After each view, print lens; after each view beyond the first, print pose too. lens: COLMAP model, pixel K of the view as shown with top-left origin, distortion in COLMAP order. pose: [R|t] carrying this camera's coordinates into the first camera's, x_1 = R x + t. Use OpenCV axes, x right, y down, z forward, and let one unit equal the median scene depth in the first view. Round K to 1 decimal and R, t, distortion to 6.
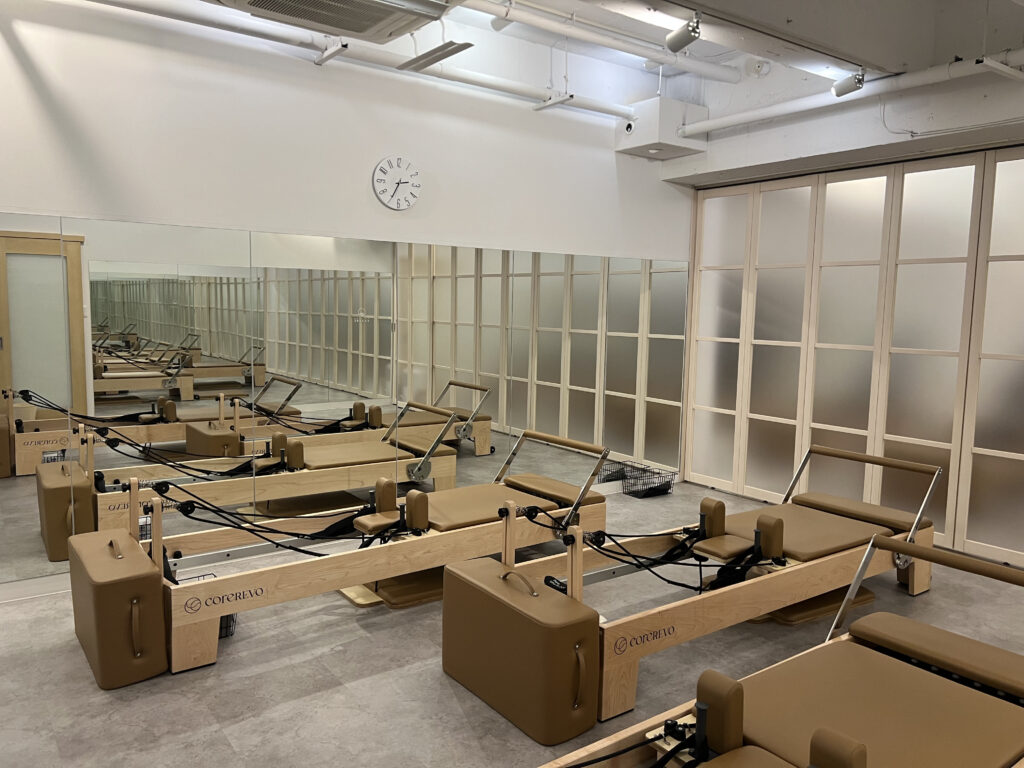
lens RADIAL K [[766.9, 0, 513.0], [0, 766.9, 380.8], [0, 0, 1]] dist [0.045125, -0.052718]
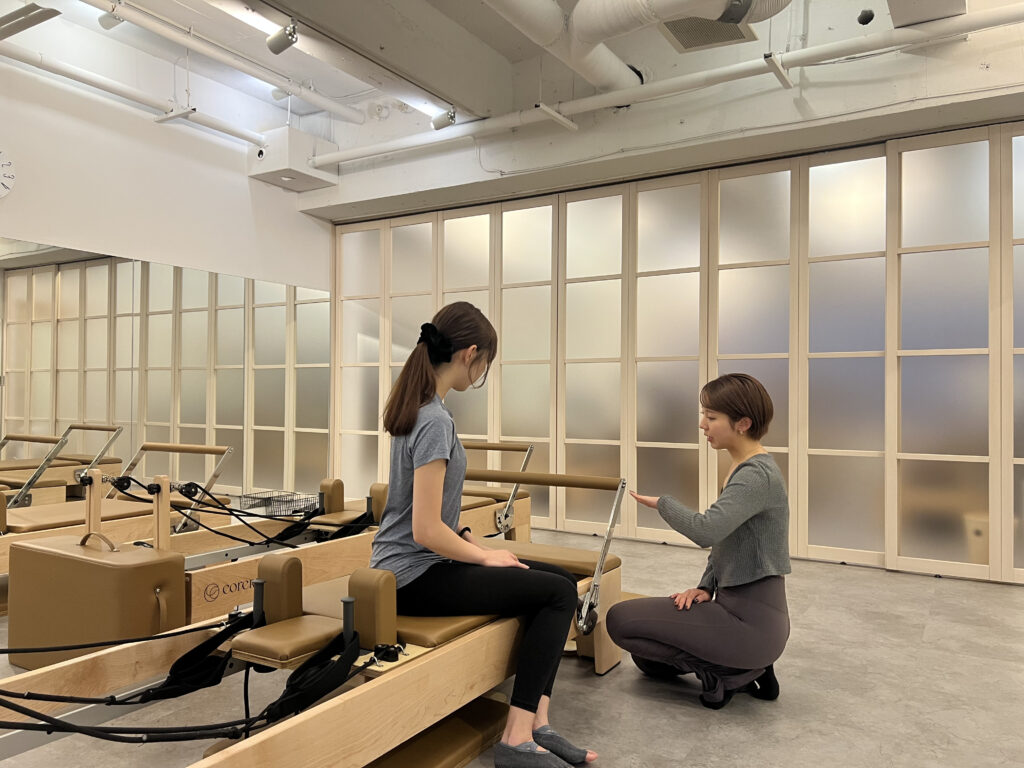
lens RADIAL K [[766.9, 0, 514.9], [0, 766.9, 386.1], [0, 0, 1]] dist [0.045125, -0.052718]
pose [[0.920244, -0.008284, 0.391258, 0.061830], [0.051652, 0.993601, -0.100449, 0.110718], [-0.387922, 0.112647, 0.914783, -0.044911]]
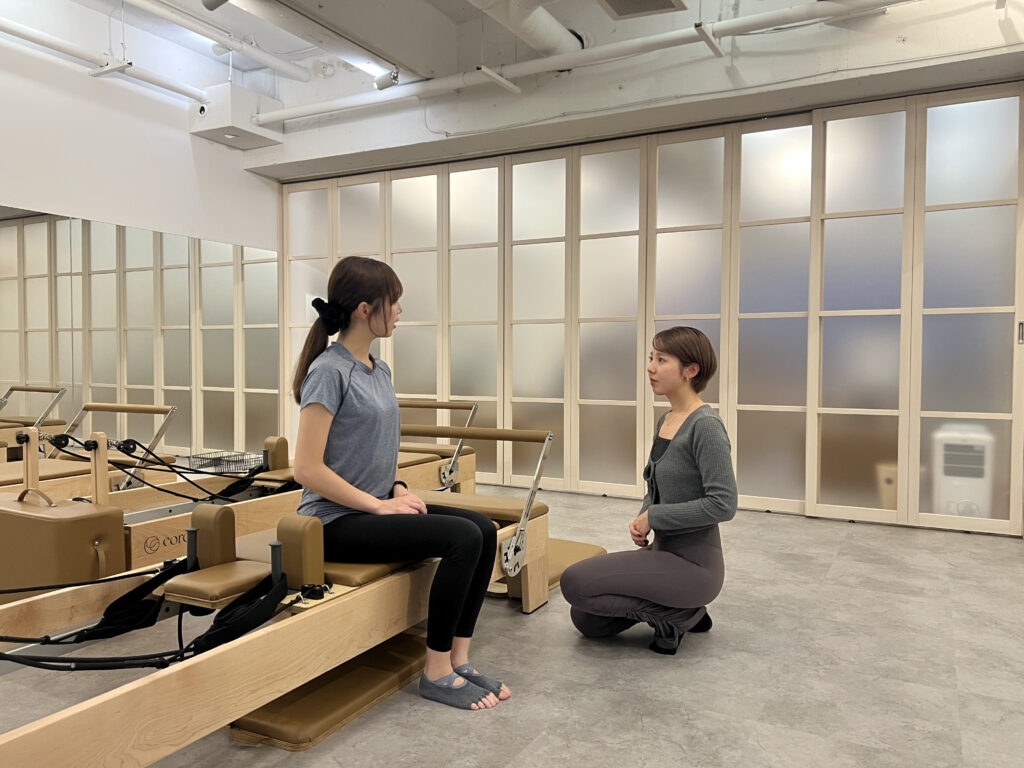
lens RADIAL K [[766.9, 0, 528.4], [0, 766.9, 381.8], [0, 0, 1]] dist [0.045125, -0.052718]
pose [[0.893623, -0.029737, 0.447832, 0.073594], [0.059775, 0.996799, -0.053088, 0.117513], [-0.444820, 0.074209, 0.892540, -0.079922]]
